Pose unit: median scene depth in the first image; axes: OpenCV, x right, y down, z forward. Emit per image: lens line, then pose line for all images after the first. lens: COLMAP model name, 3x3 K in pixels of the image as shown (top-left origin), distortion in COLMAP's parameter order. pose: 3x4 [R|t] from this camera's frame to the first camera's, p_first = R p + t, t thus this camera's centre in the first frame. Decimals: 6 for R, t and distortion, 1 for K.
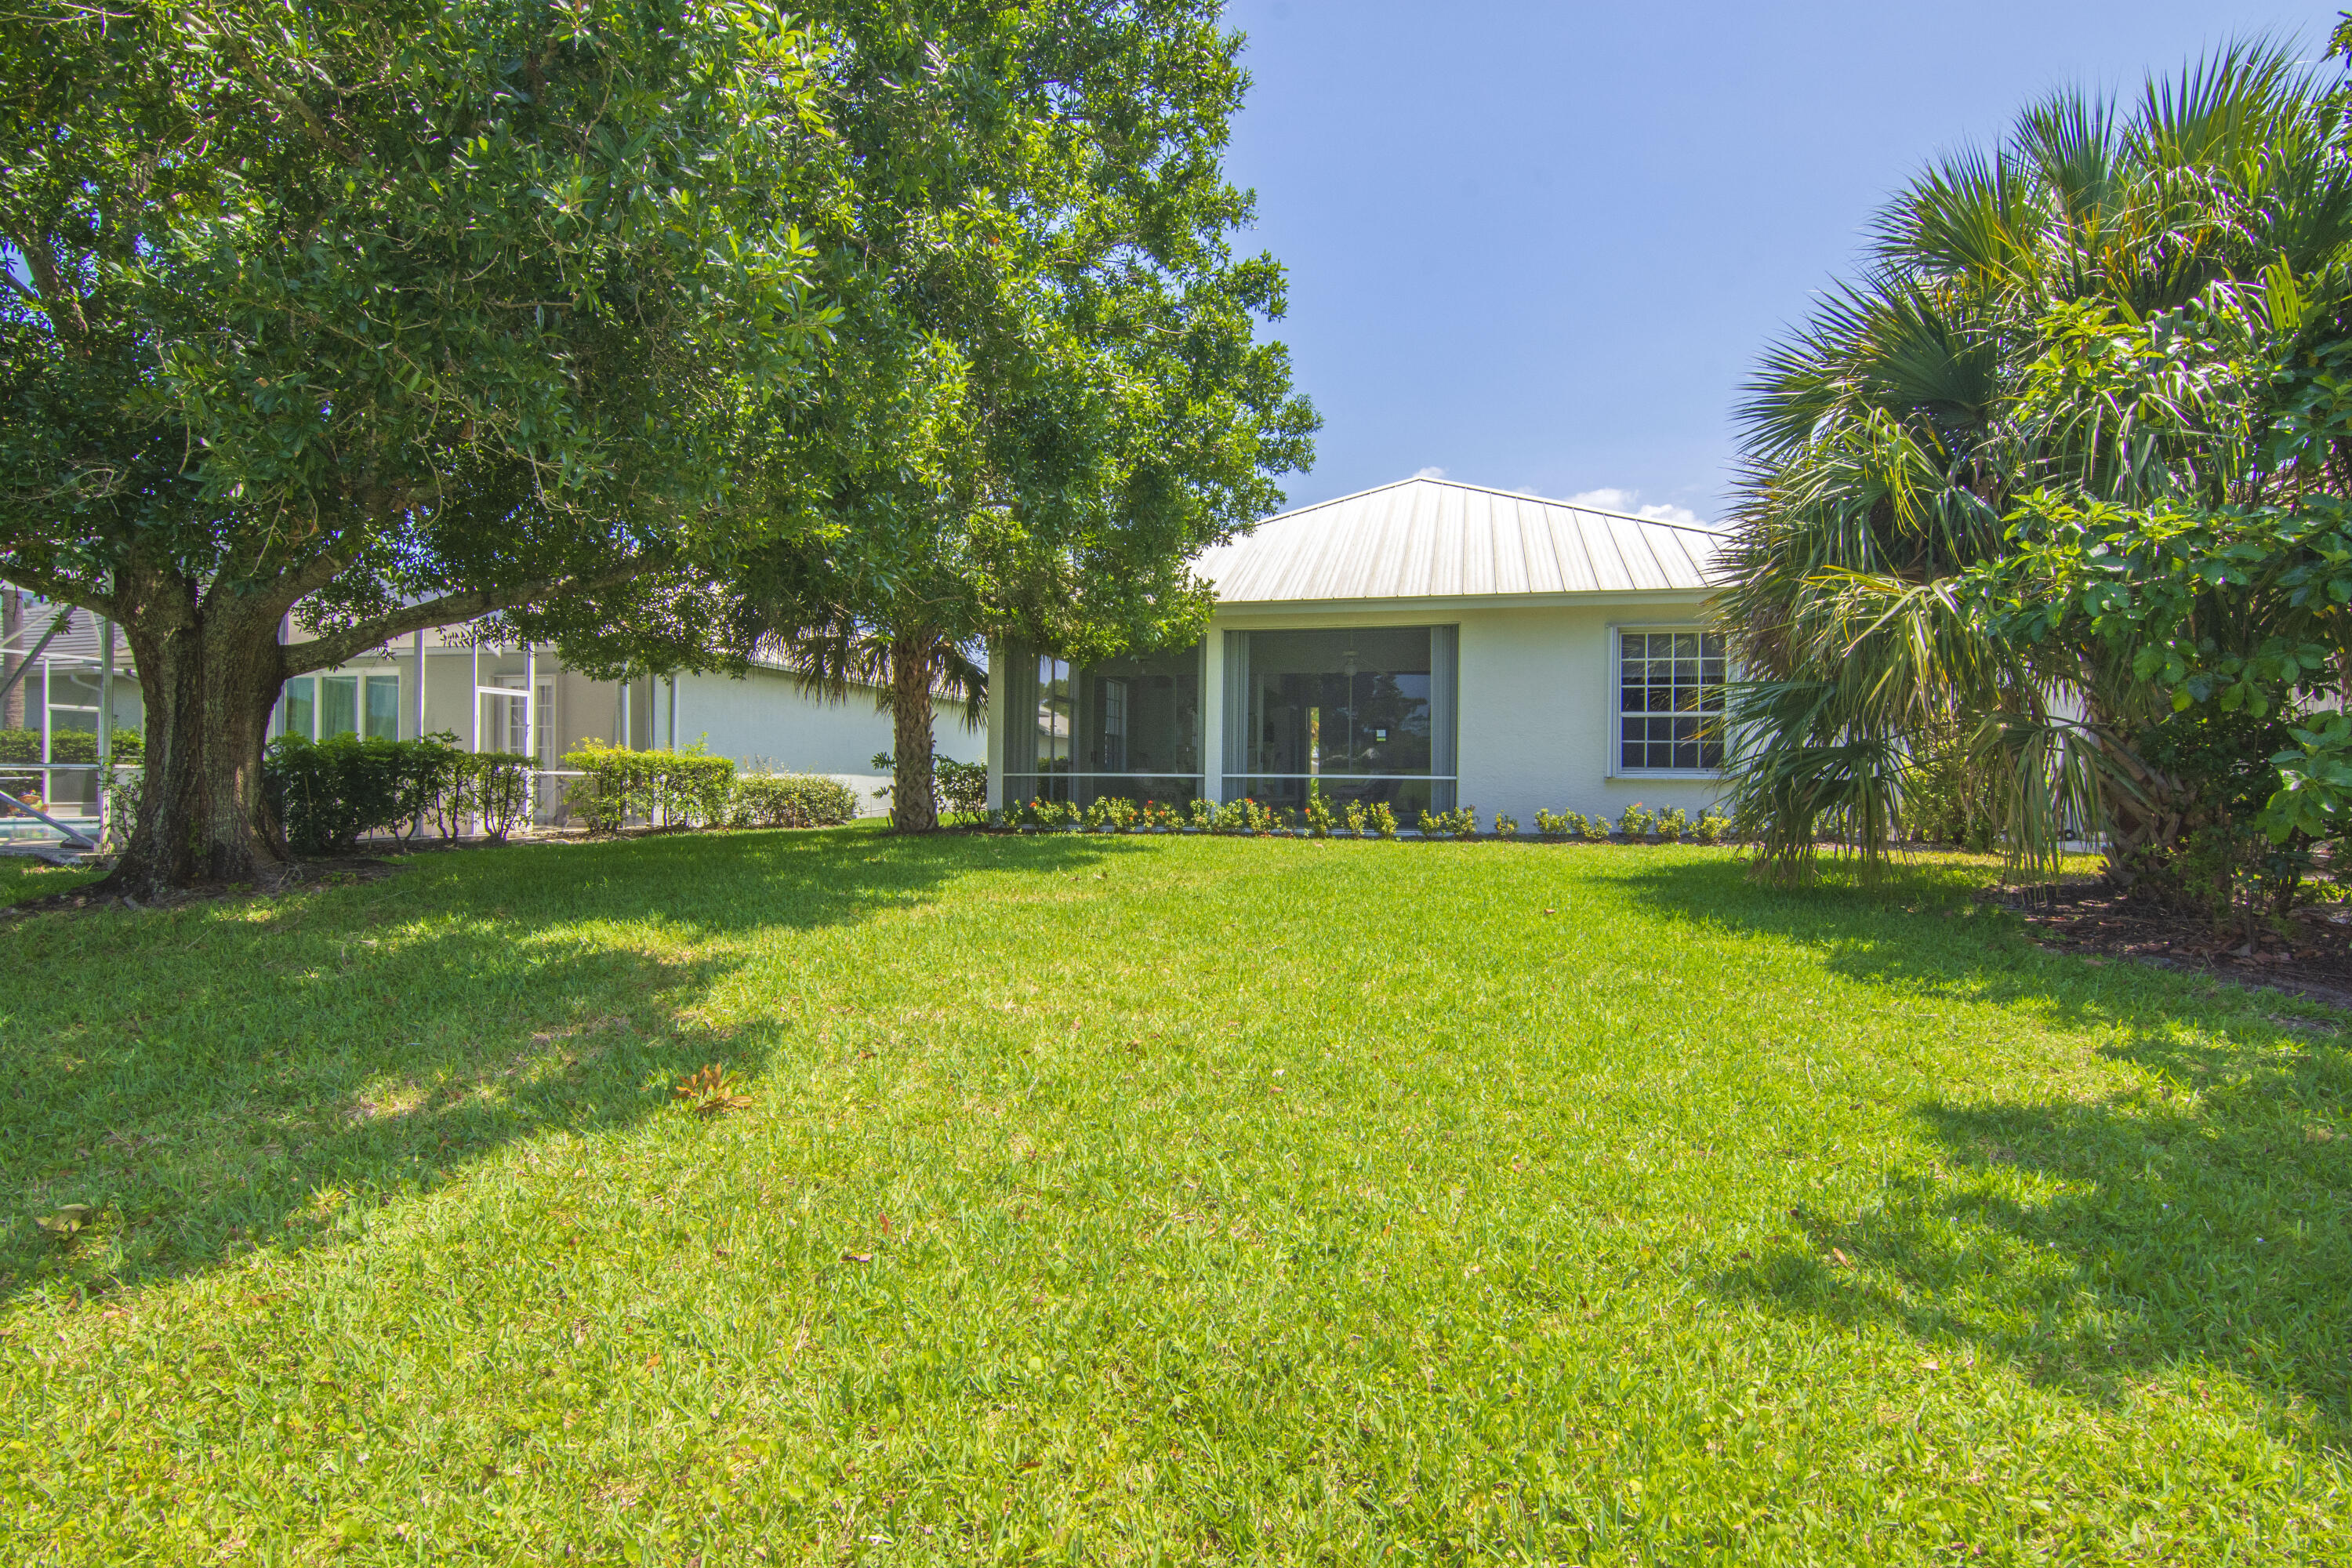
lens RADIAL K [[1139.7, 0, 1177.3], [0, 1139.7, 782.6], [0, 0, 1]] dist [-0.015541, -0.002370]
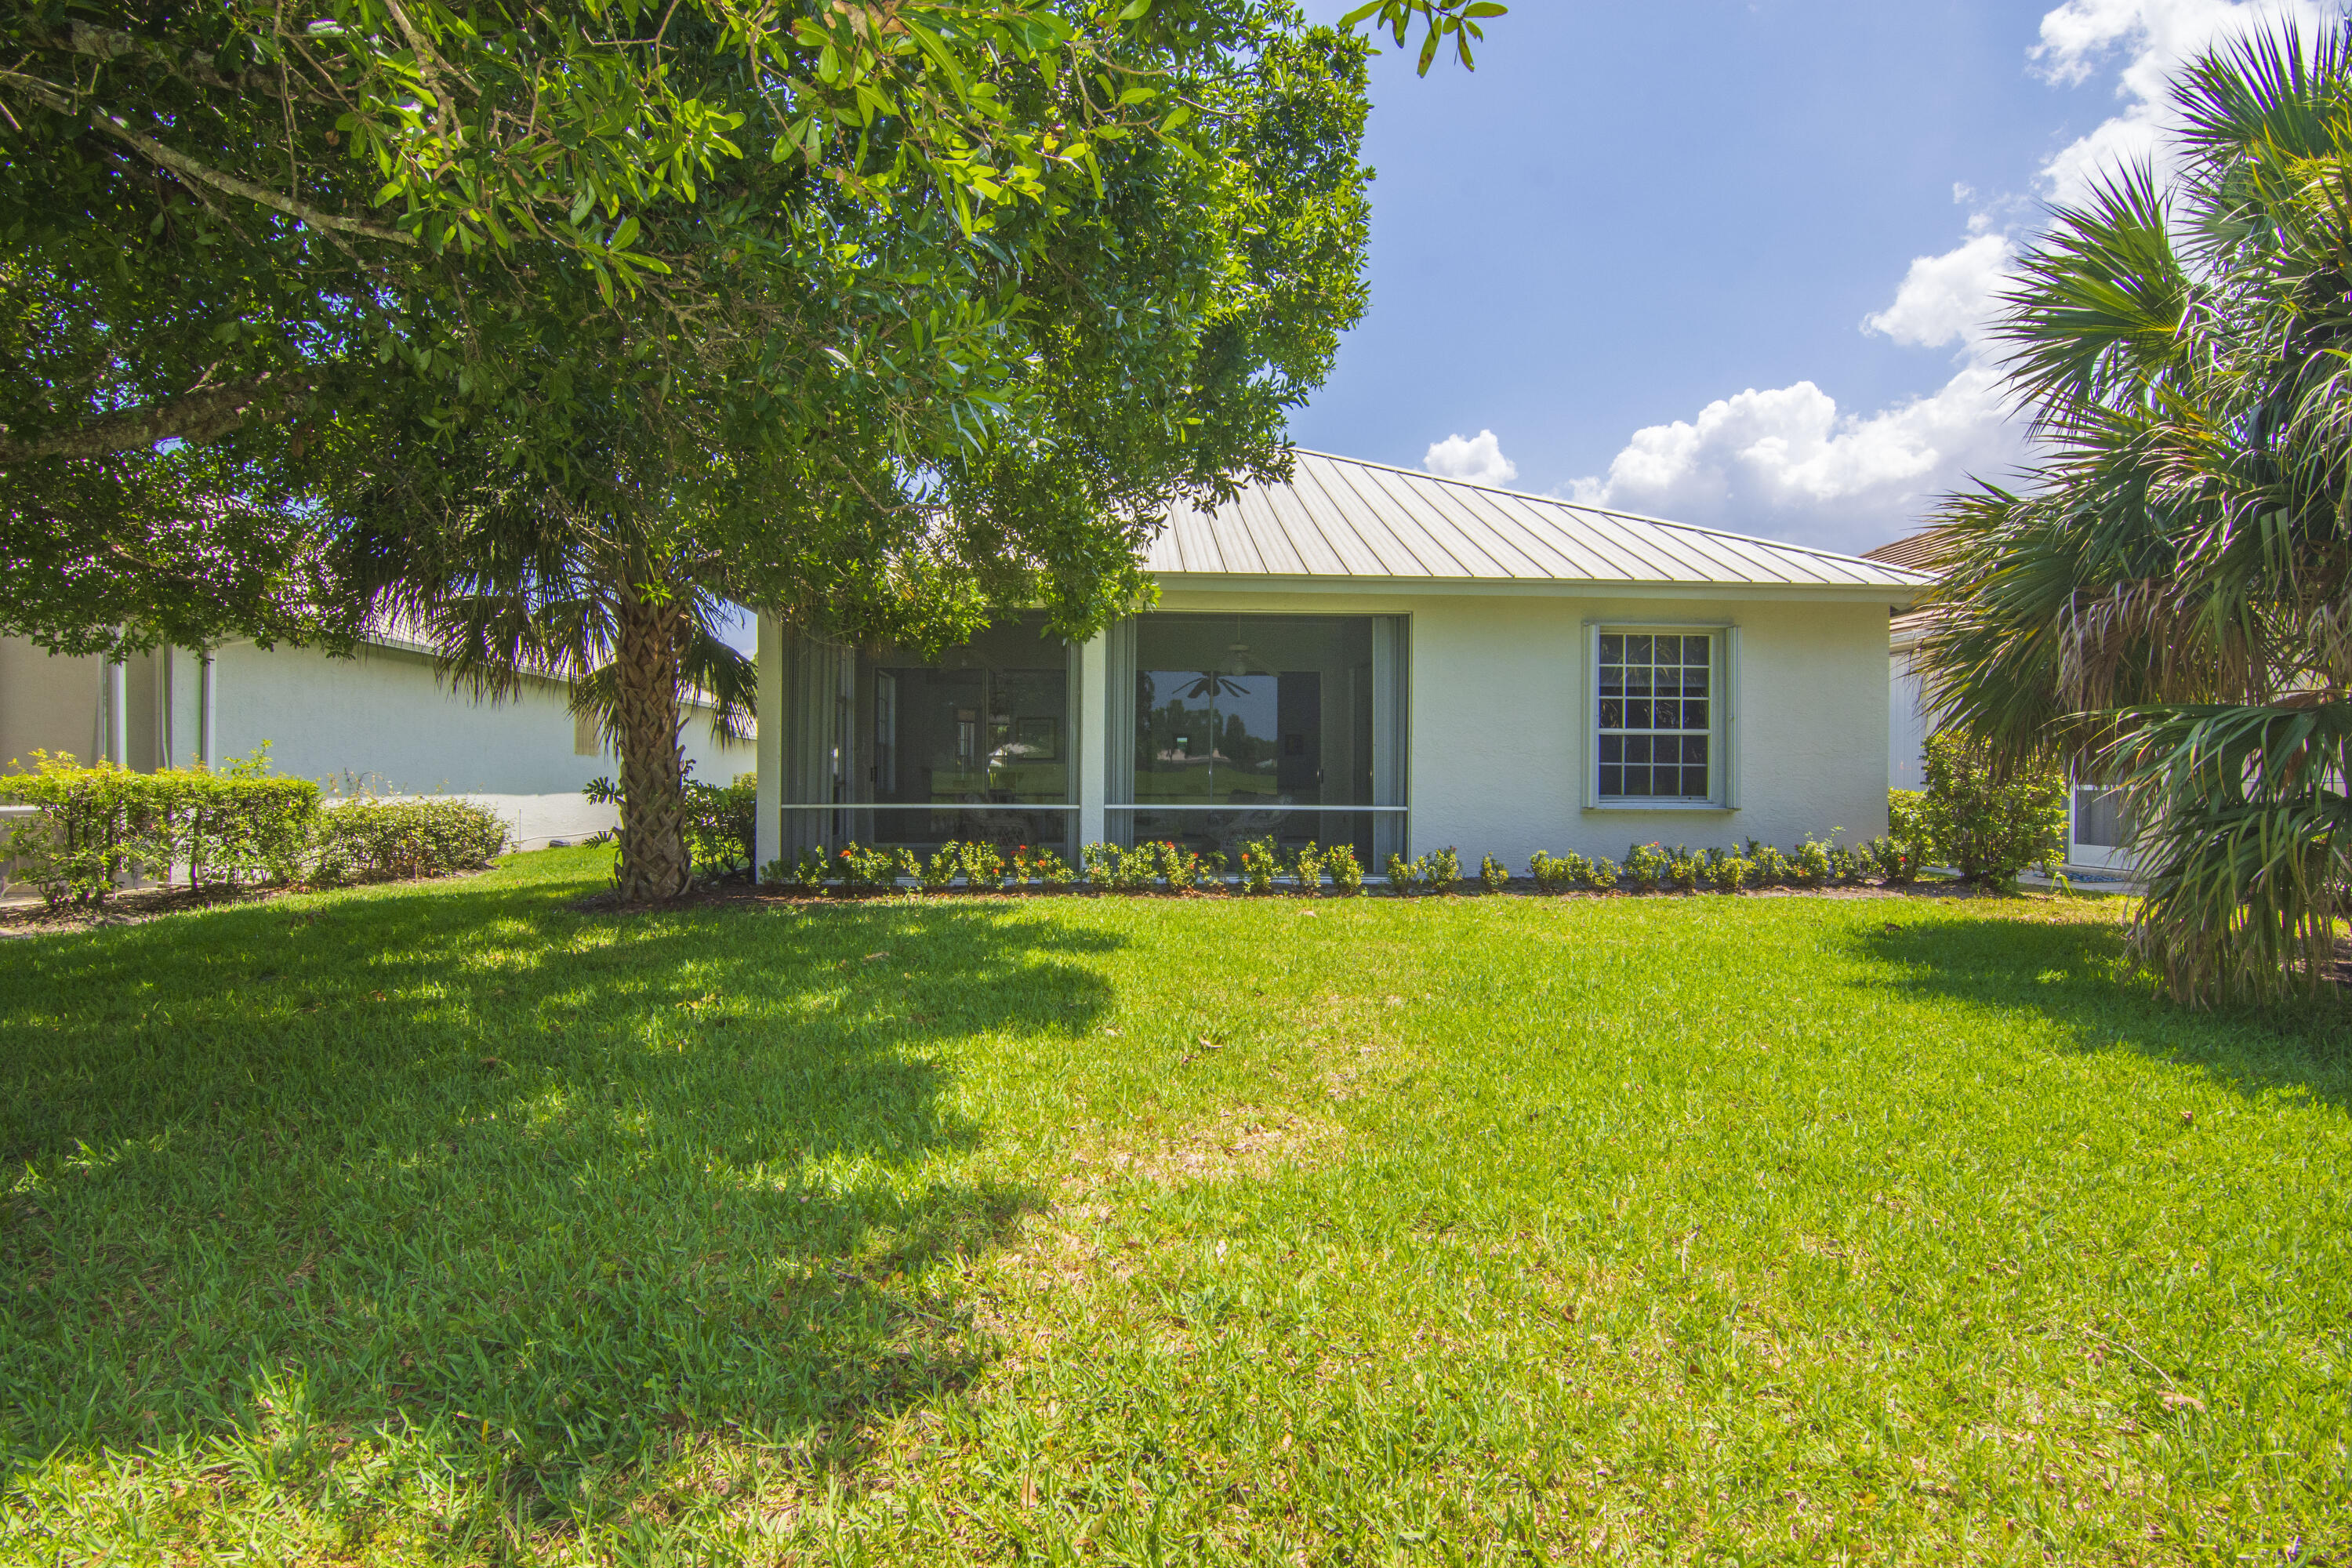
lens RADIAL K [[1139.7, 0, 1174.7], [0, 1139.7, 783.3], [0, 0, 1]] dist [-0.015541, -0.002370]
pose [[0.952337, -0.005526, 0.304998, -0.143189], [0.003947, 0.999975, 0.005793, -0.025773], [-0.305023, -0.004313, 0.952335, 0.279767]]
